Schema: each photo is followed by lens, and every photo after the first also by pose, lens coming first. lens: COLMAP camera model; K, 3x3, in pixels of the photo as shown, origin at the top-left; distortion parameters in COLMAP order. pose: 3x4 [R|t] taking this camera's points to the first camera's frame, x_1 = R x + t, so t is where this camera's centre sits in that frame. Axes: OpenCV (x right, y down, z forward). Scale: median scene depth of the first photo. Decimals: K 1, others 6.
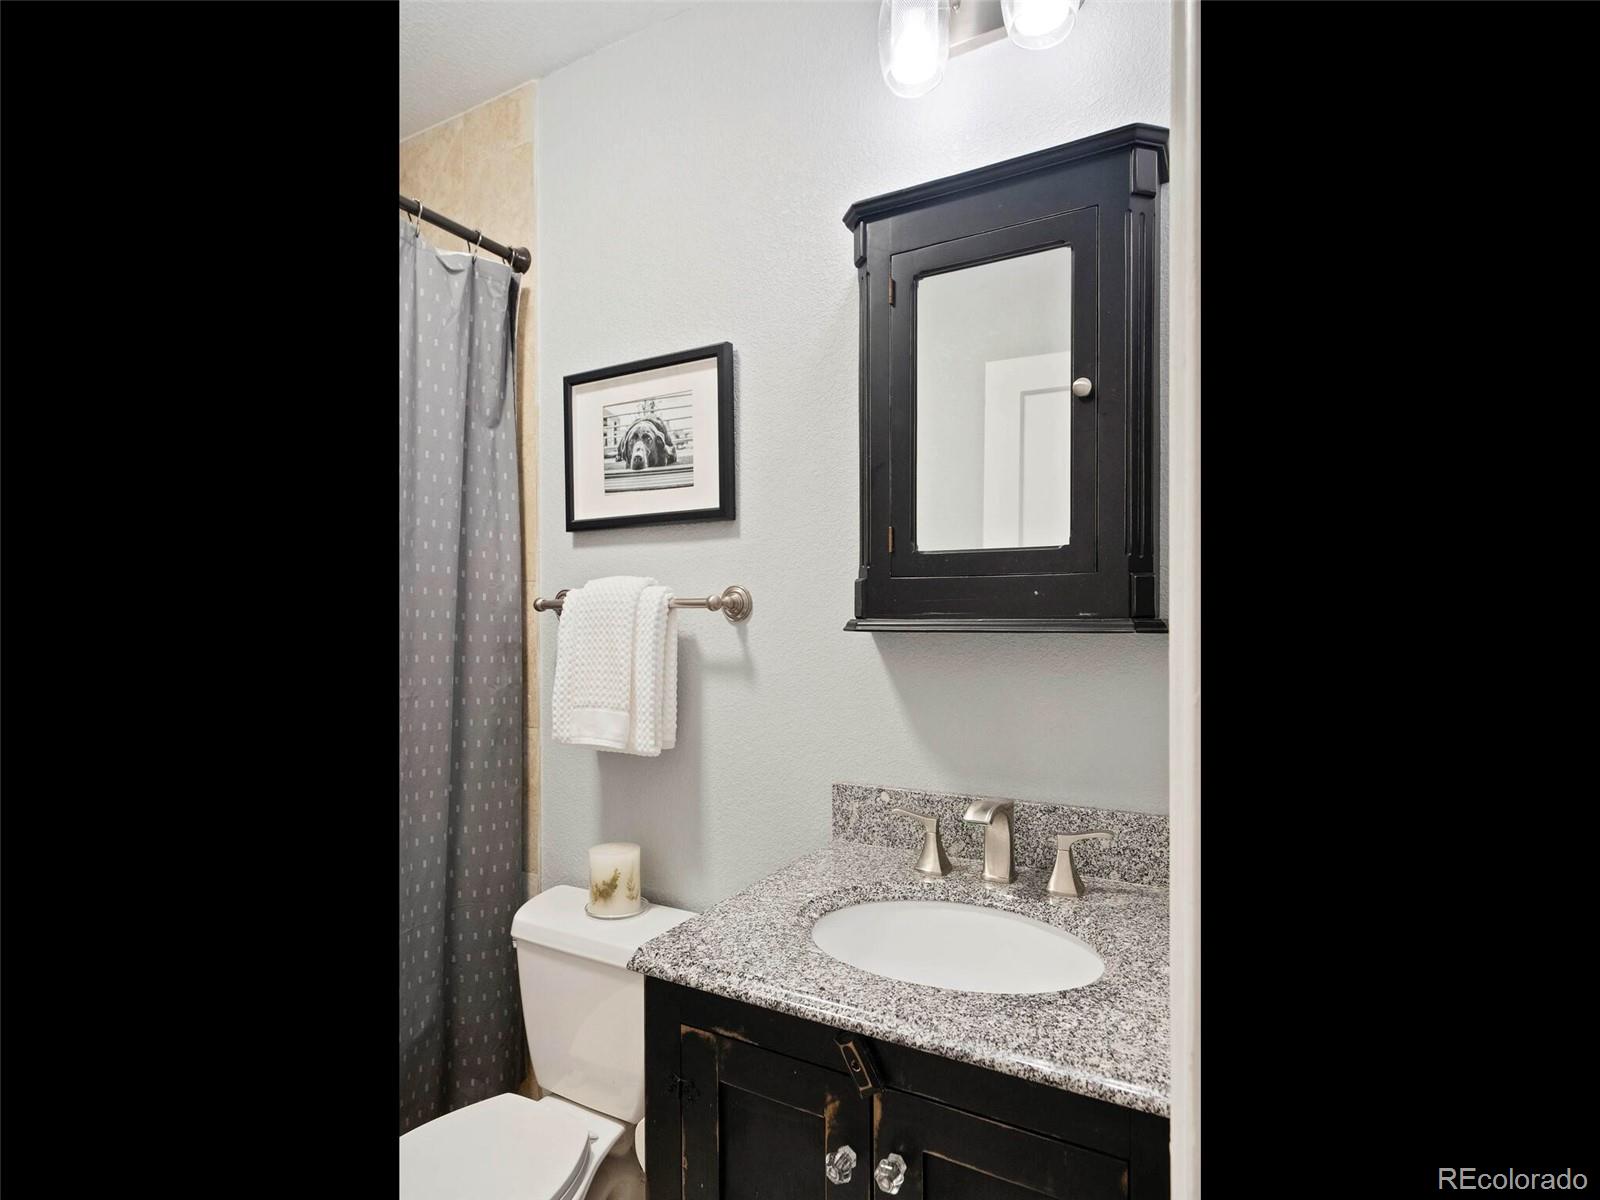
lens RADIAL K [[789.3, 0, 791.6], [0, 789.3, 603.8], [0, 0, 1]] dist [-0.001150, 0.000567]
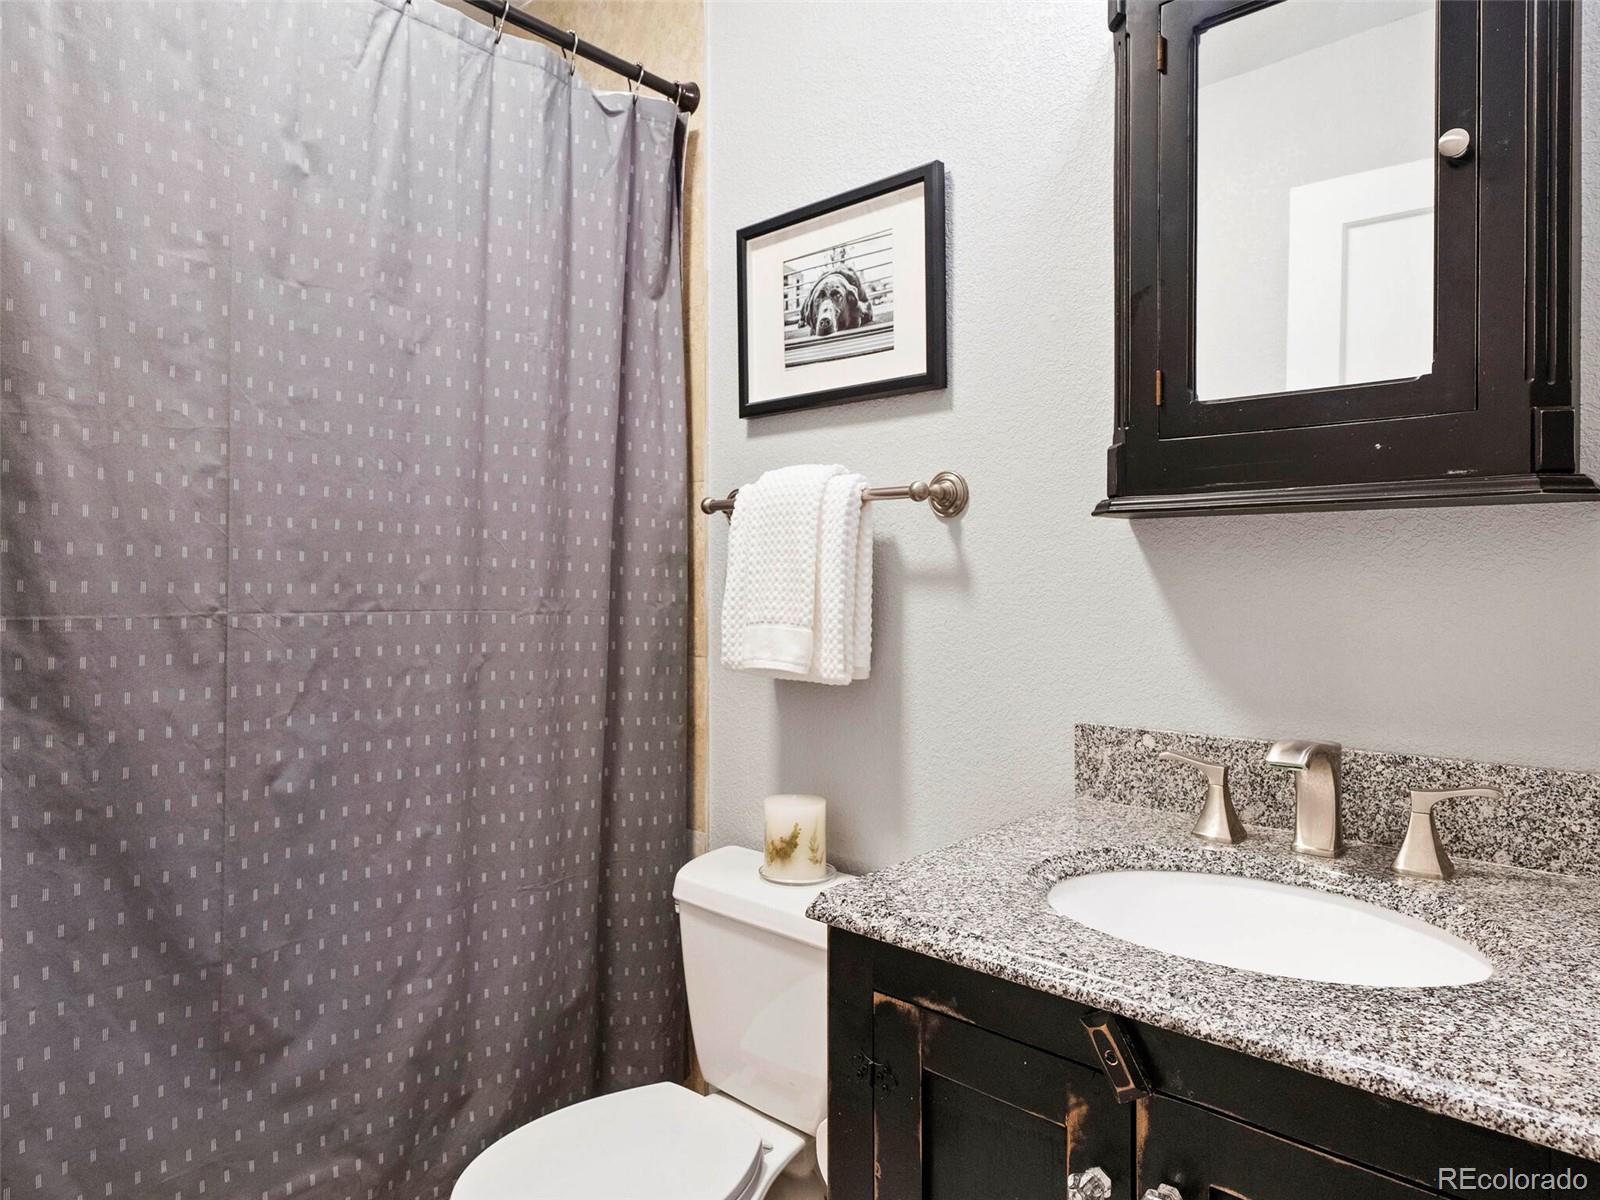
lens RADIAL K [[945.4, 0, 805.7], [0, 945.4, 606.1], [0, 0, 1]] dist [-0.000445, 0.000275]
pose [[0.976155, 0.003689, -0.217042, -0.003994], [-0.003515, 0.999993, 0.001187, 0.112382], [0.217045, -0.000396, 0.976162, 0.058722]]
